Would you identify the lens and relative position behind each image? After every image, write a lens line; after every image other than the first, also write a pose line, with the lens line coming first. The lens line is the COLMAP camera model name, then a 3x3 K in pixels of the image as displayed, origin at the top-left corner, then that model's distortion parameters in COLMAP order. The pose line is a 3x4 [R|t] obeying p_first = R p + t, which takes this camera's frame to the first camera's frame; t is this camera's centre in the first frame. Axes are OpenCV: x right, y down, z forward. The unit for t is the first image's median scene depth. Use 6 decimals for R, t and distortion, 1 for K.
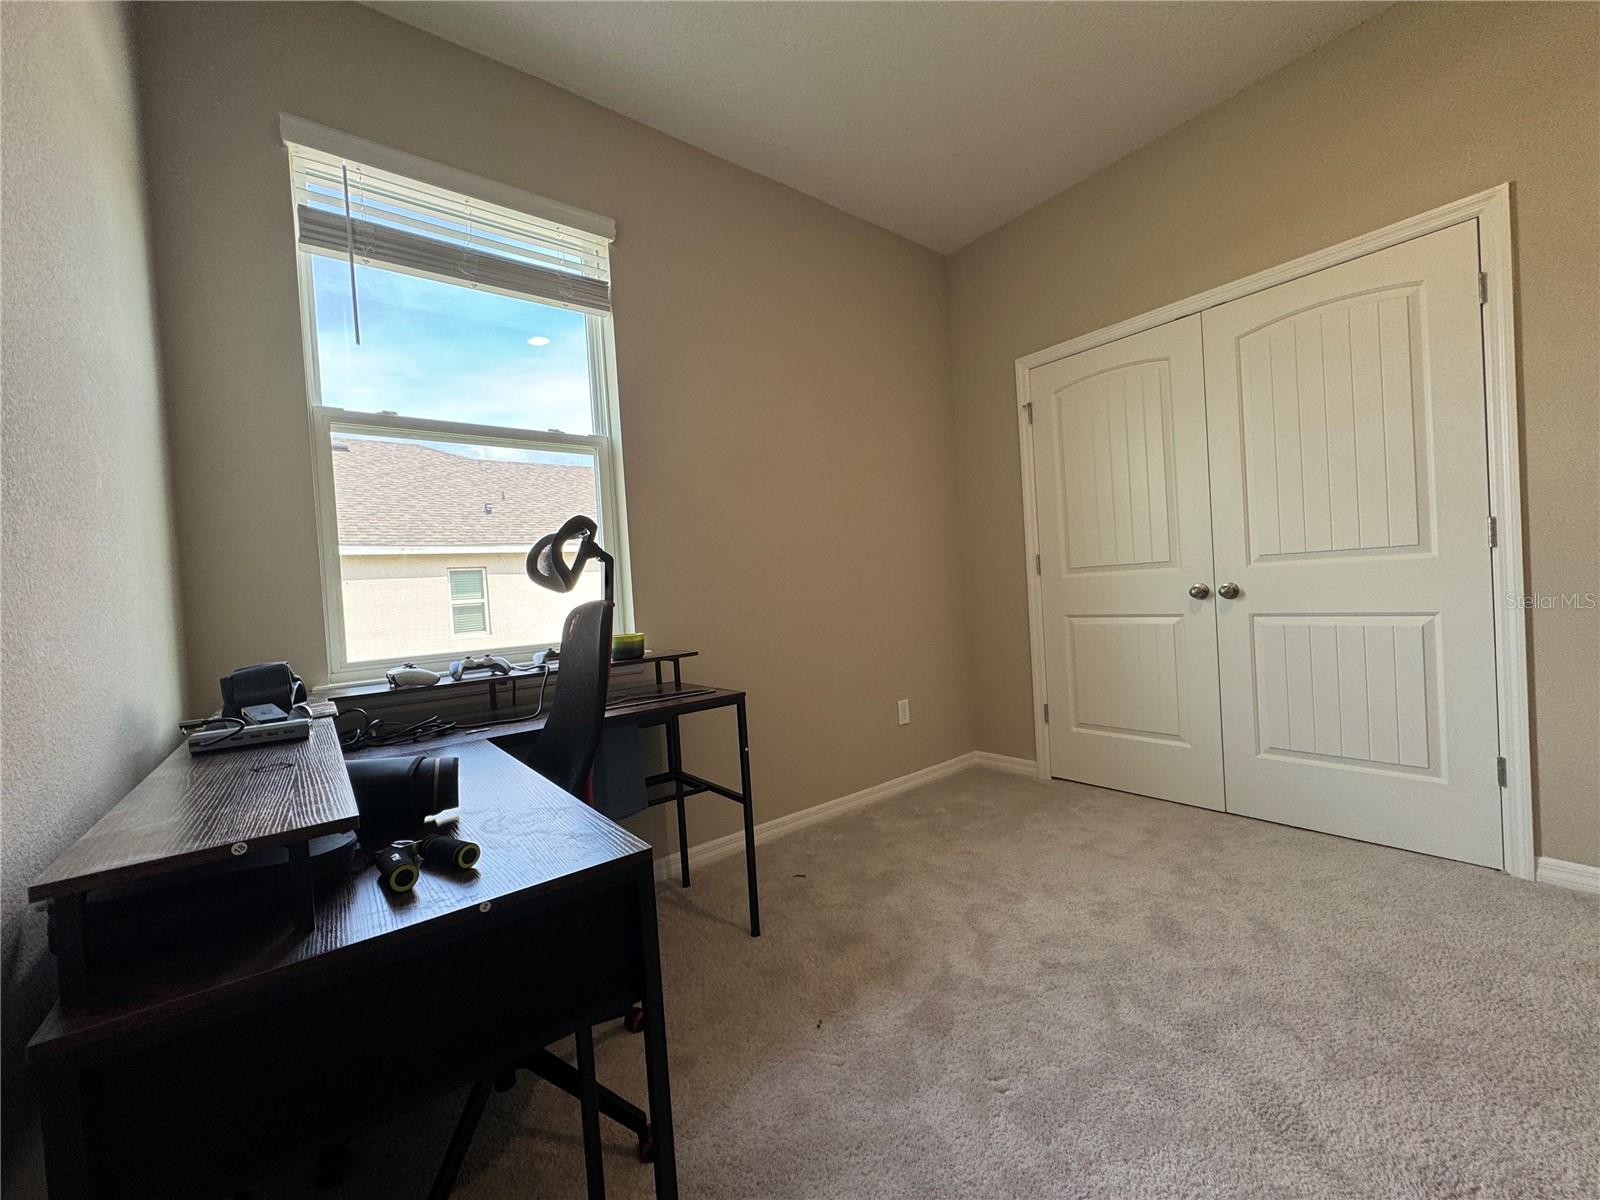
lens RADIAL K [[636.9, 0, 800.0], [0, 636.9, 600.0], [0, 0, 1]] dist [-0.000076, -0.000004]
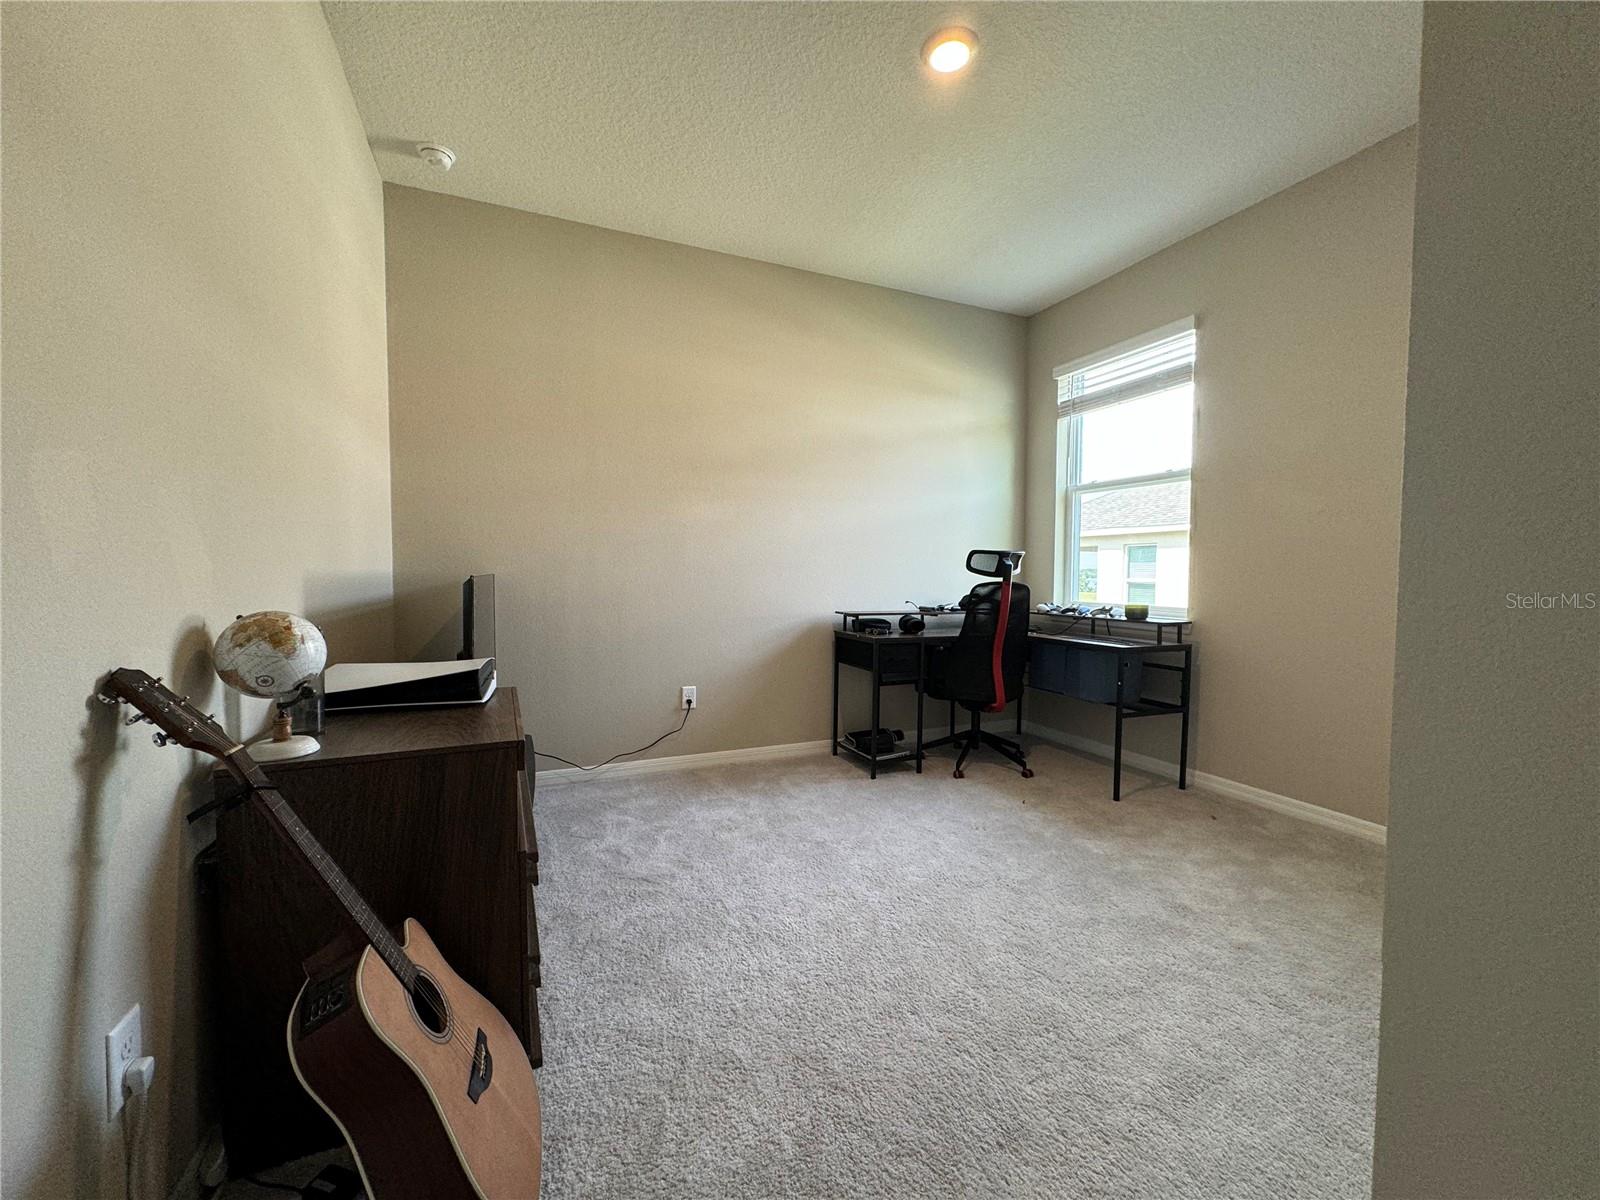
lens RADIAL K [[636.9, 0, 800.0], [0, 636.9, 600.0], [0, 0, 1]] dist [-0.000076, -0.000004]
pose [[-0.247146, 0.104229, -0.963356, 1.357537], [-0.008740, 0.993918, 0.109778, -0.114353], [0.968939, 0.035551, -0.244732, 0.517050]]
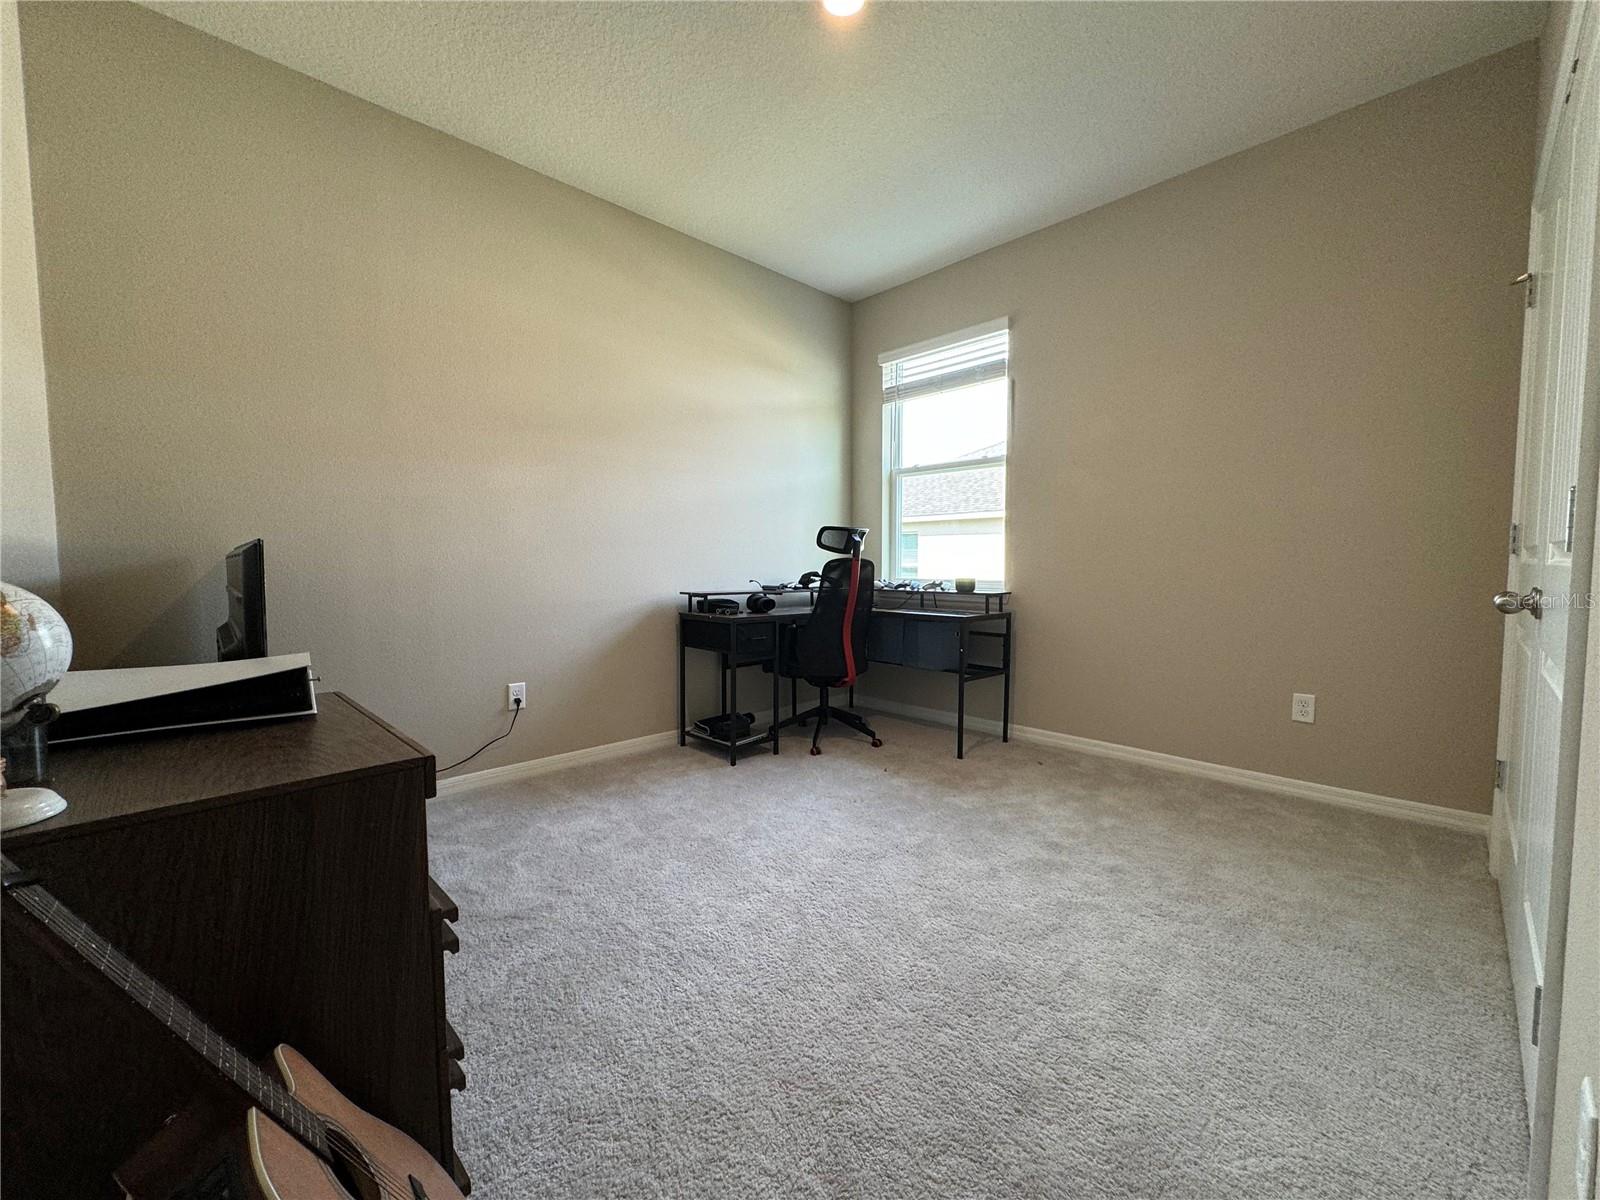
lens RADIAL K [[636.9, 0, 800.0], [0, 636.9, 600.0], [0, 0, 1]] dist [-0.000076, -0.000004]
pose [[0.103488, 0.122601, -0.987046, 1.295301], [-0.024764, 0.992384, 0.120668, -0.077771], [0.994322, 0.011955, 0.105736, 0.328891]]
